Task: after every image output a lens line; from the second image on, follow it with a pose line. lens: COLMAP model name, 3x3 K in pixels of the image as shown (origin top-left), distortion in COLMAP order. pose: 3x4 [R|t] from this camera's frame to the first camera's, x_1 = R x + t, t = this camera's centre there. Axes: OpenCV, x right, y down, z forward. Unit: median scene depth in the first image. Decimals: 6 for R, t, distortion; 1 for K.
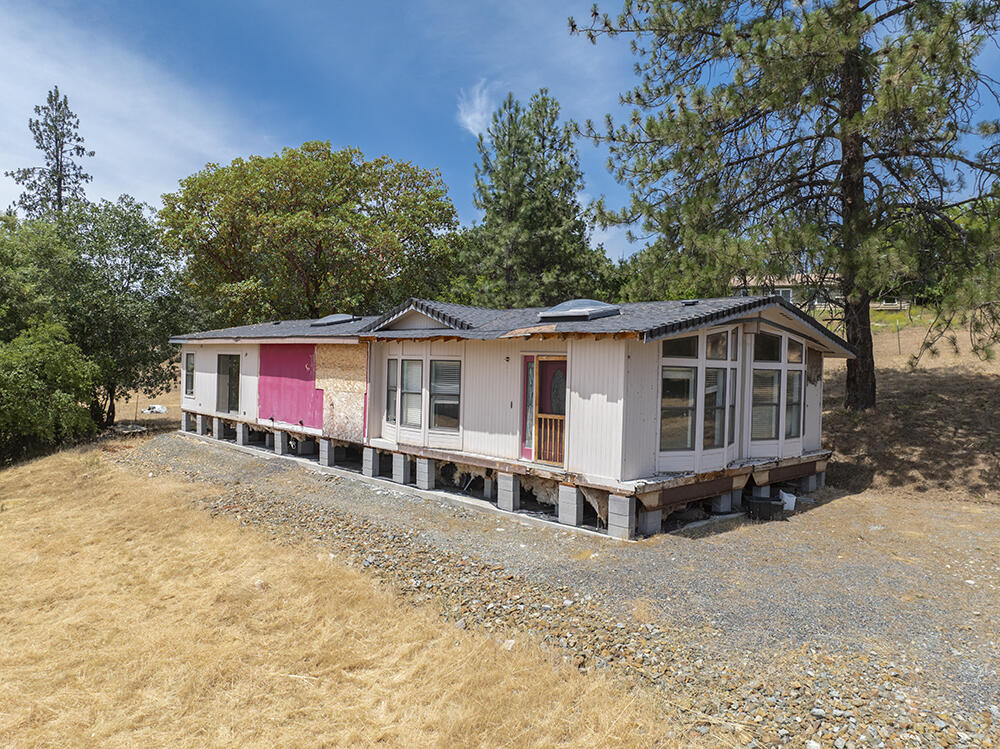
lens RADIAL K [[704.6, 0, 498.6], [0, 704.6, 375.3], [0, 0, 1]] dist [-0.042872, 0.013665]
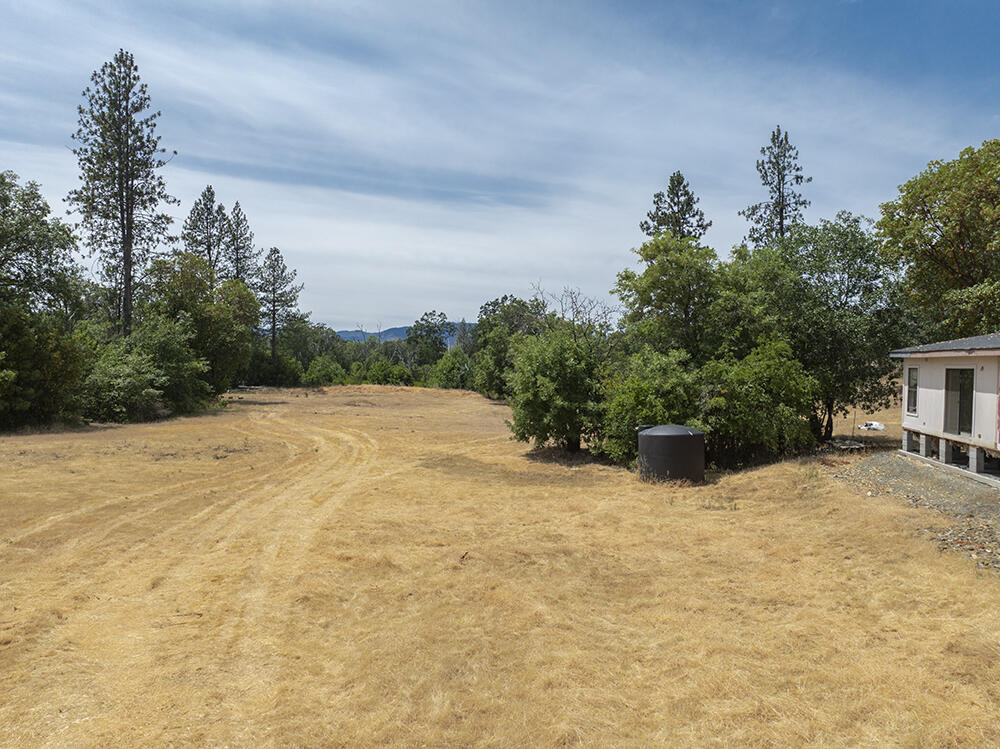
lens RADIAL K [[704.6, 0, 499.4], [0, 704.6, 379.0], [0, 0, 1]] dist [-0.042872, 0.013665]
pose [[0.585064, 0.000680, -0.810987, -0.019579], [-0.014746, 0.999843, -0.009800, 0.000781], [0.810853, 0.017692, 0.584982, 0.019706]]
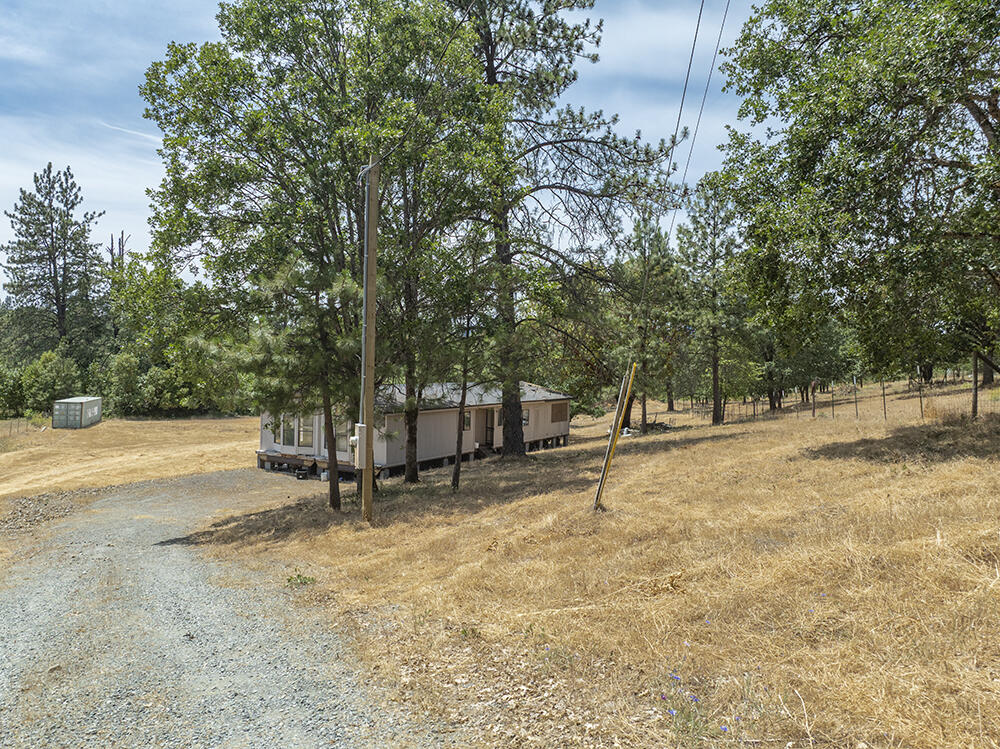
lens RADIAL K [[704.6, 0, 497.9], [0, 704.6, 374.6], [0, 0, 1]] dist [-0.042872, 0.013665]
pose [[0.275179, -0.006439, -0.961372, 2.325898], [-0.030104, 0.999430, -0.015311, -0.110879], [0.960922, 0.033154, 0.274828, 0.775365]]
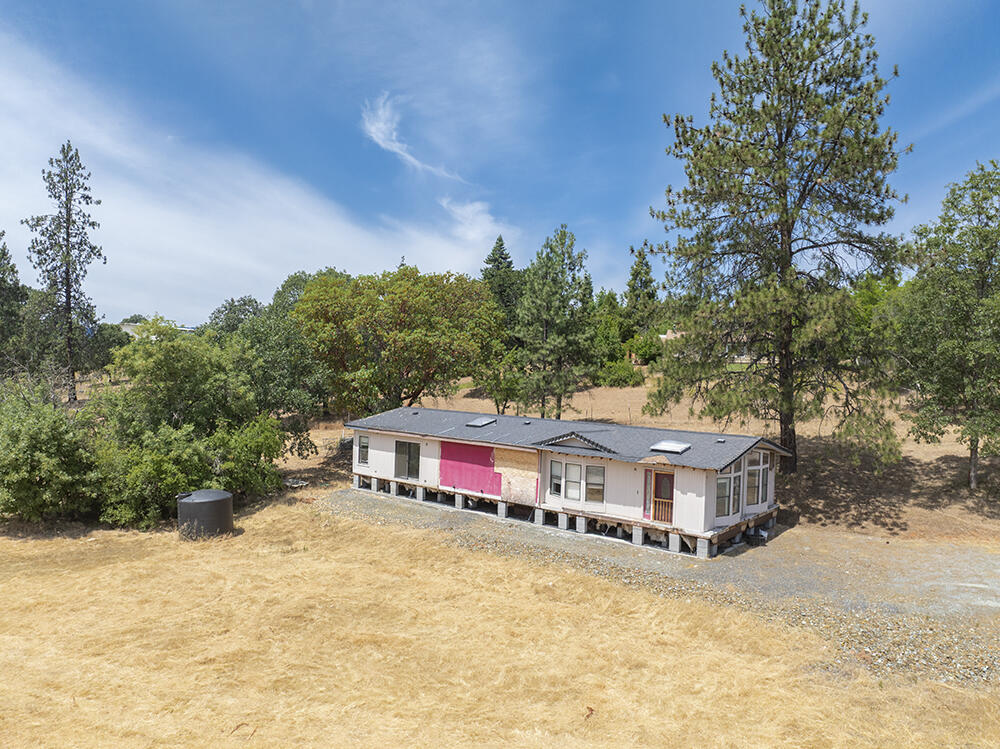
lens RADIAL K [[704.6, 0, 499.1], [0, 704.6, 374.5], [0, 0, 1]] dist [-0.042872, 0.013665]
pose [[0.991333, 0.004056, 0.131314, -0.522406], [-0.003533, 0.999985, -0.004218, -0.232779], [-0.131329, 0.003718, 0.991332, -0.772953]]
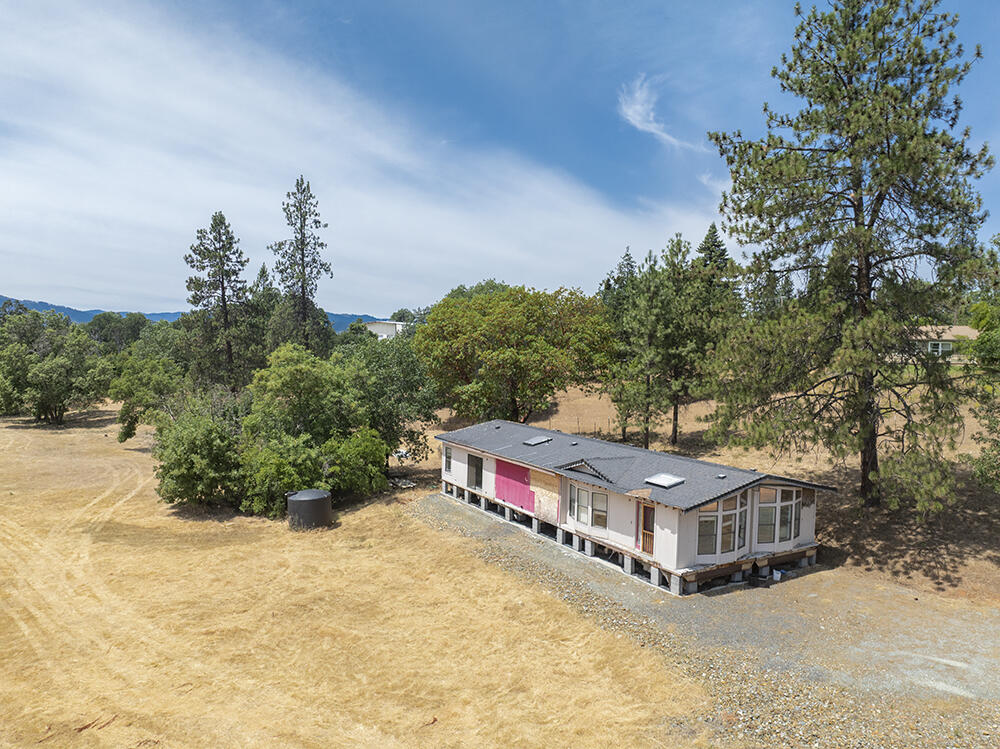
lens RADIAL K [[704.6, 0, 498.5], [0, 704.6, 377.2], [0, 0, 1]] dist [-0.042872, 0.013665]
pose [[0.972967, 0.005164, -0.230885, 0.091845], [0.000280, 0.999723, 0.023541, -0.353196], [0.230943, -0.022970, 0.972696, -0.889784]]
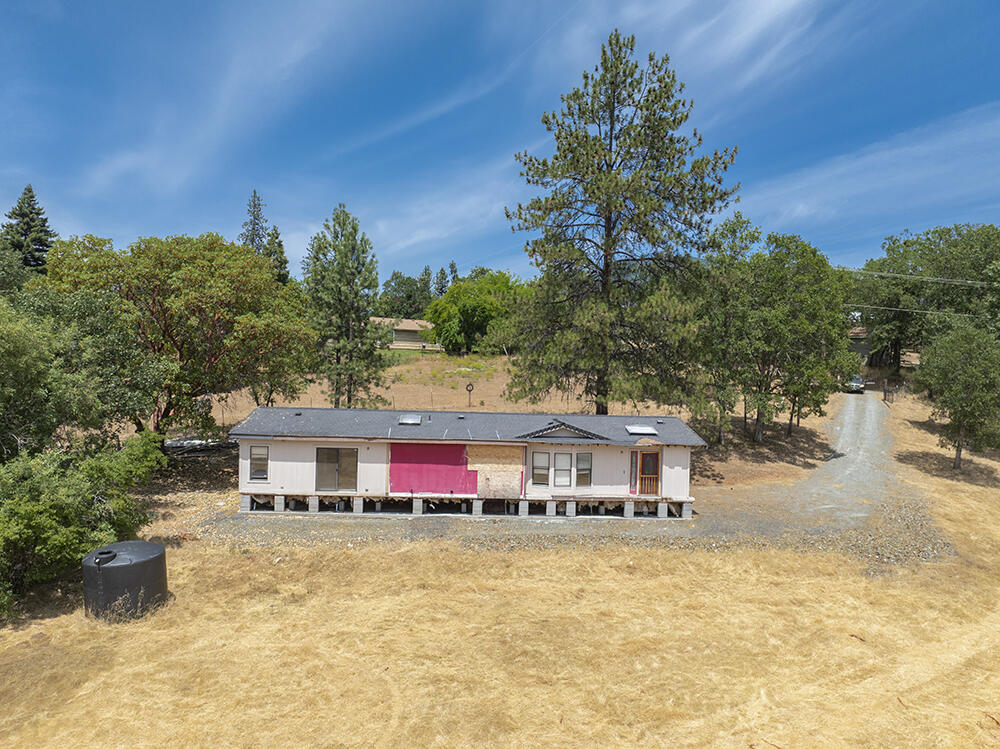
lens RADIAL K [[704.6, 0, 498.7], [0, 704.6, 368.6], [0, 0, 1]] dist [-0.042872, 0.013665]
pose [[0.646783, -0.013900, 0.762547, -1.618013], [0.002310, 0.999865, 0.016266, -0.271219], [-0.762671, -0.008760, 0.646728, -0.138049]]
